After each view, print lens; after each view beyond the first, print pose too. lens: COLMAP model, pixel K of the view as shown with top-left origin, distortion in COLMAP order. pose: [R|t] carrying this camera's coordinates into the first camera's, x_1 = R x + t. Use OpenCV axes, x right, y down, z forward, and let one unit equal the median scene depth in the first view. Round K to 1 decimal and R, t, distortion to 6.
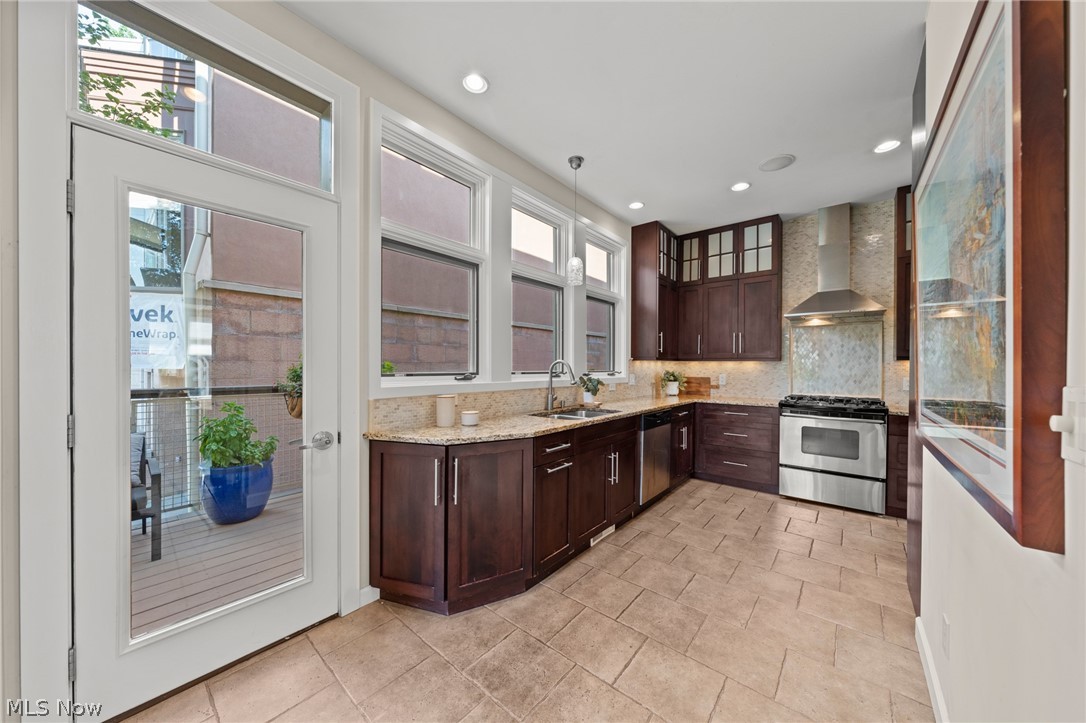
lens RADIAL K [[371.3, 0, 546.8], [0, 371.3, 367.1], [0, 0, 1]] dist [-0.002715, -0.000106]
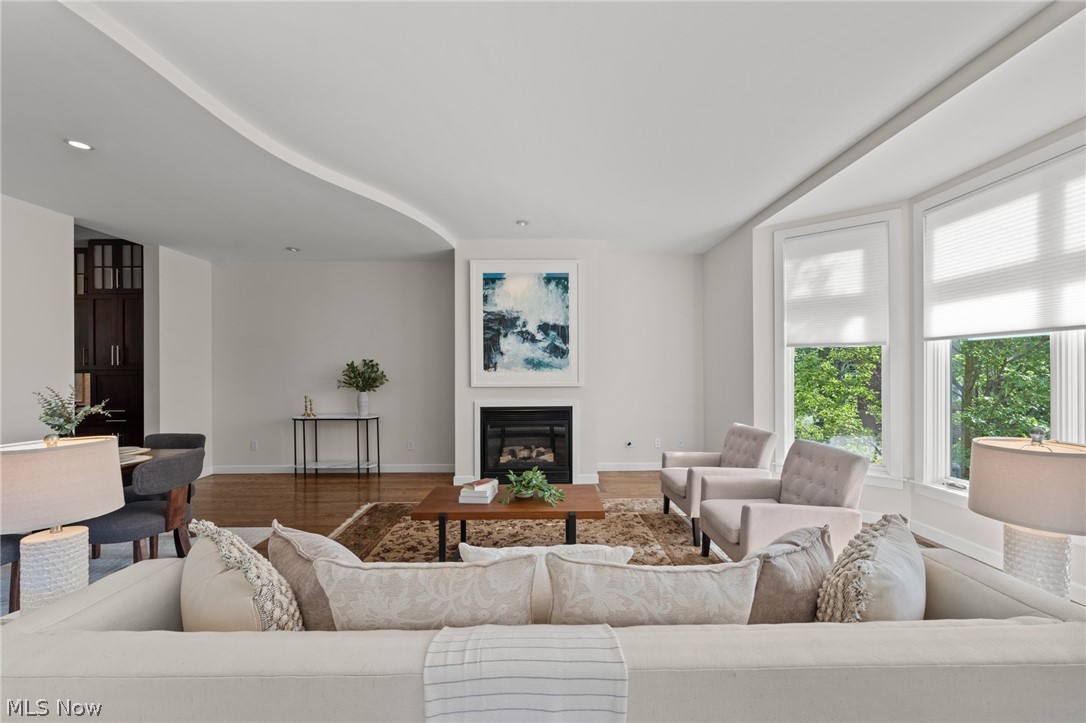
lens RADIAL K [[420.8, 0, 545.8], [0, 420.8, 372.7], [0, 0, 1]] dist [-0.003062, -0.000189]
pose [[0.763937, -0.009066, 0.645227, 1.099886], [0.009628, 0.999950, 0.002651, -0.006025], [-0.645219, 0.004187, 0.763986, -1.134350]]
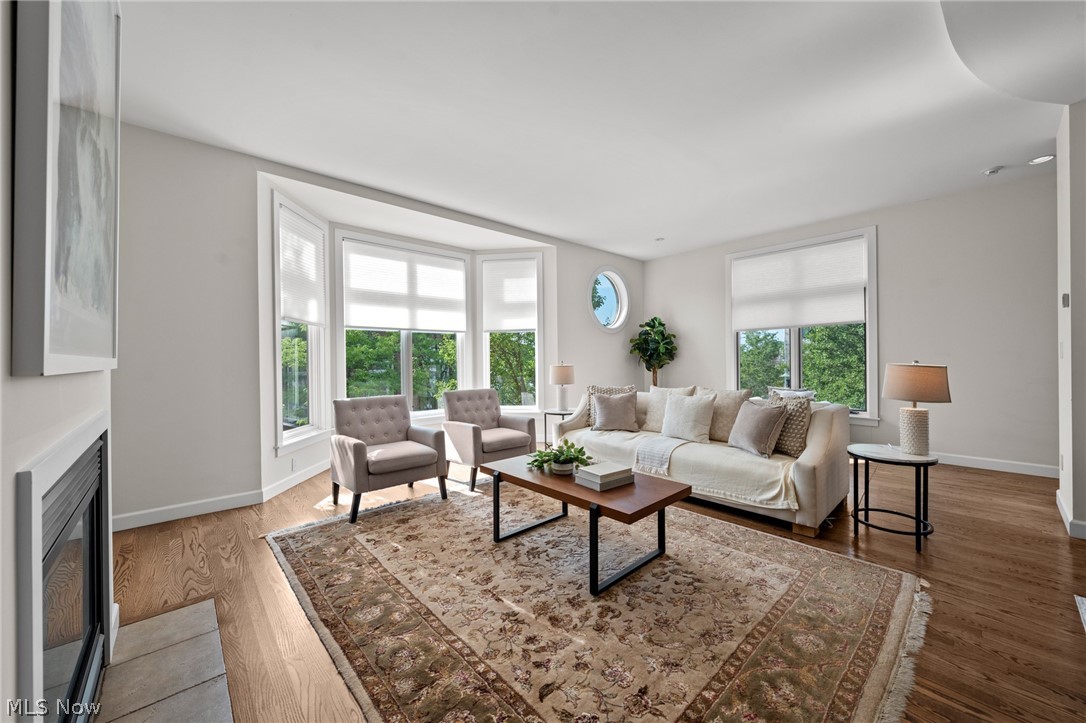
lens RADIAL K [[407.2, 0, 546.2], [0, 407.2, 362.1], [0, 0, 1]] dist [-0.001273, -0.000082]
pose [[-0.989841, 0.005226, 0.142081, 1.486167], [0.006924, 0.999910, 0.011455, 0.030949], [-0.142009, 0.012322, -0.989789, 0.113188]]
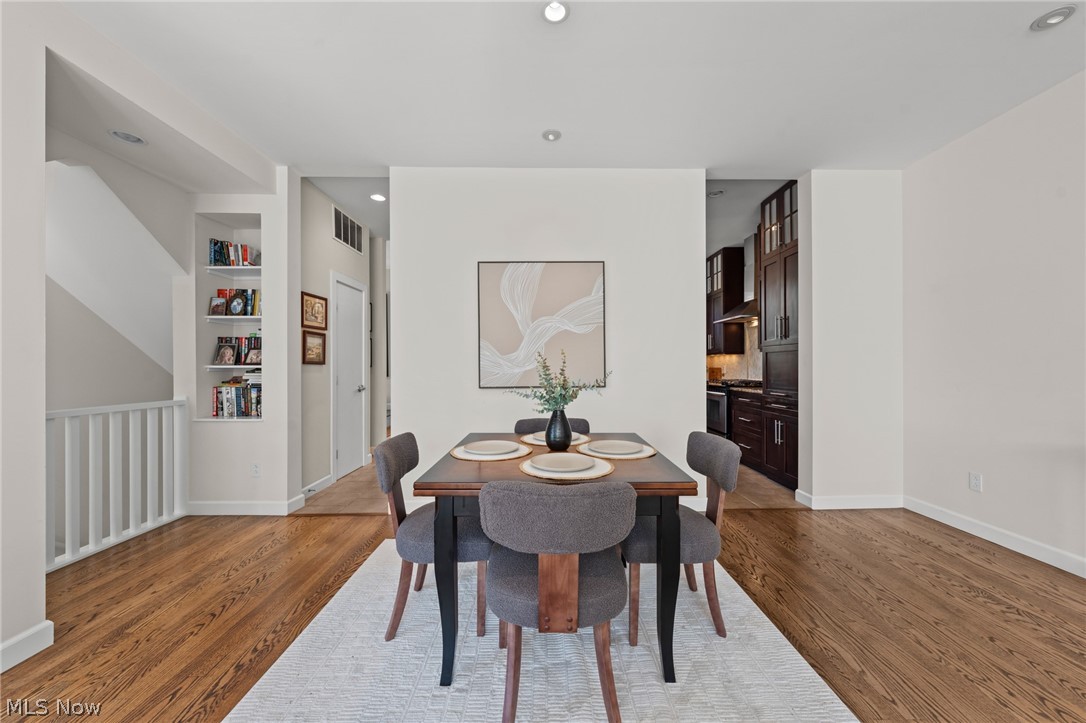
lens RADIAL K [[396.1, 0, 547.6], [0, 396.1, 364.6], [0, 0, 1]] dist [-0.000737, -0.000070]
pose [[0.645642, -0.007036, -0.763608, 1.304481], [0.001938, 0.999969, -0.007574, 0.031269], [0.763638, 0.003410, 0.645636, -0.444553]]
